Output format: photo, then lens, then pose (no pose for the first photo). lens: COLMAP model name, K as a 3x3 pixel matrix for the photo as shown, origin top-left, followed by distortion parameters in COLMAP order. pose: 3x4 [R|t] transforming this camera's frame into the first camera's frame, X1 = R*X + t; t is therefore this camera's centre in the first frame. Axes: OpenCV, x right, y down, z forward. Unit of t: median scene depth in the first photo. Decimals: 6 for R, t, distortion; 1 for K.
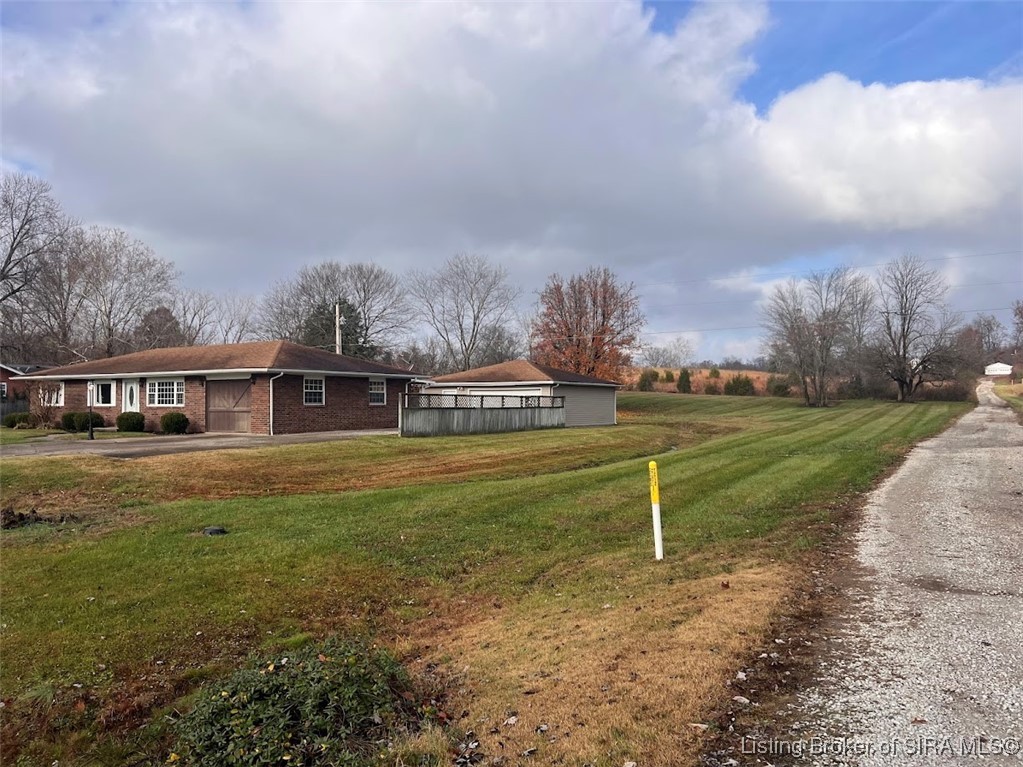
lens RADIAL K [[628.6, 0, 512.8], [0, 628.6, 409.2], [0, 0, 1]] dist [0.000071, -0.001885]
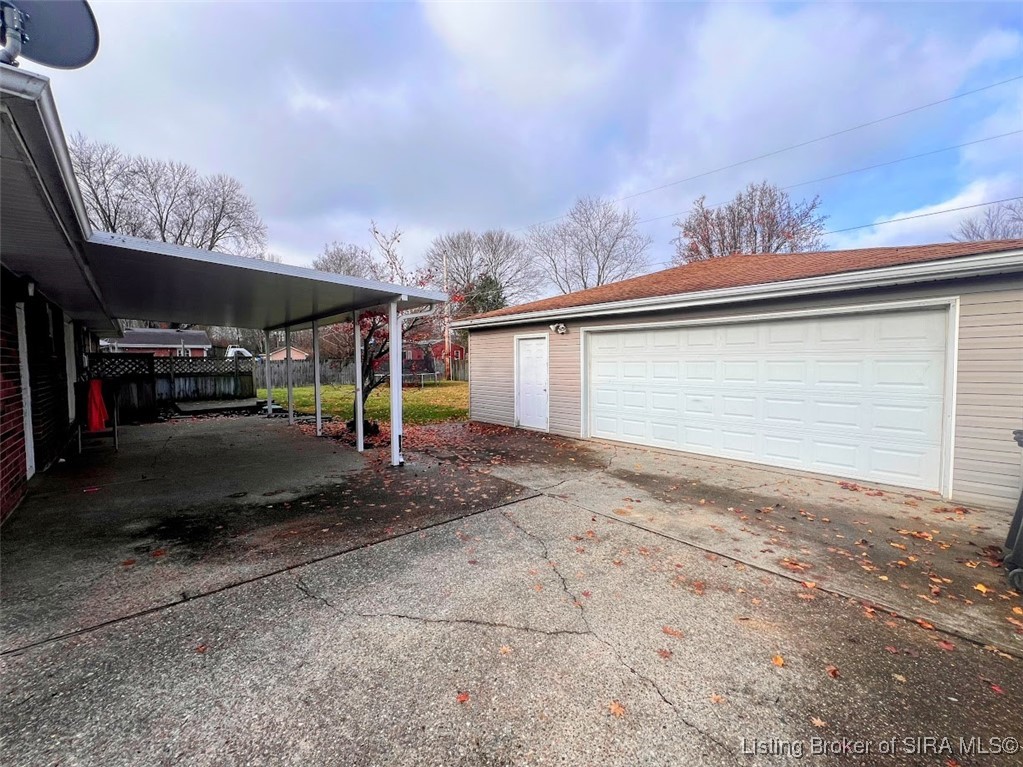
lens RADIAL K [[413.7, 0, 511.5], [0, 413.7, 383.5], [0, 0, 1]] dist [0.000977, -0.006071]
pose [[0.964417, 0.008254, -0.264256, -0.065981], [0.003436, 0.999037, 0.043743, -0.015715], [0.264363, -0.043094, 0.963460, 1.060626]]
